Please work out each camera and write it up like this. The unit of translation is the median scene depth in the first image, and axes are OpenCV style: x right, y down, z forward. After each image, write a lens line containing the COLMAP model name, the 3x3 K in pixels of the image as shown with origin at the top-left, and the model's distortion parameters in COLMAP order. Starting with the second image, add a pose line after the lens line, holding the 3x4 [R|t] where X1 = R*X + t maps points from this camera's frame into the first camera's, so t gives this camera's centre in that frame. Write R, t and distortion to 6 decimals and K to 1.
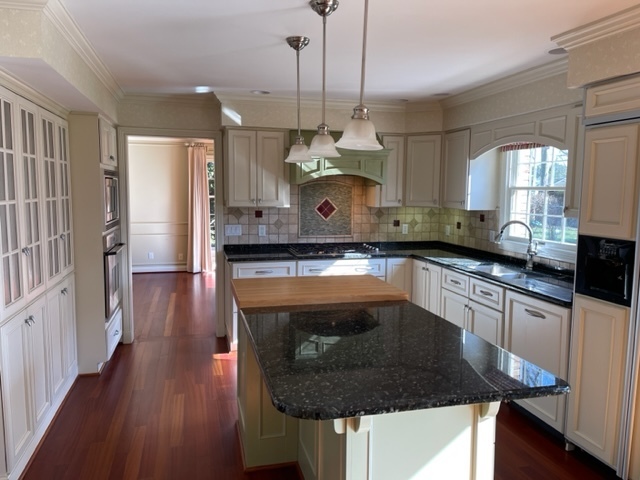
lens RADIAL K [[484.9, 0, 315.1], [0, 484.9, 242.2], [0, 0, 1]] dist [0.053406, -0.059638]
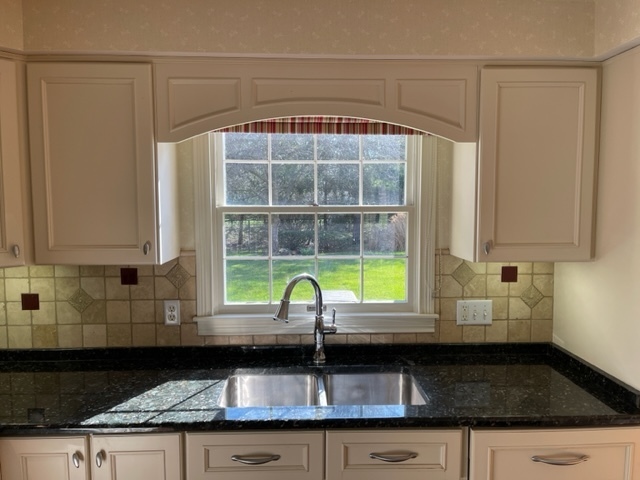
lens RADIAL K [[484.9, 0, 315.1], [0, 484.9, 242.2], [0, 0, 1]] dist [0.053406, -0.059638]
pose [[0.206776, -0.090081, 0.974233, -0.057754], [0.111417, 0.991443, 0.068025, -0.098560], [-0.972024, 0.094481, 0.215043, 0.789743]]
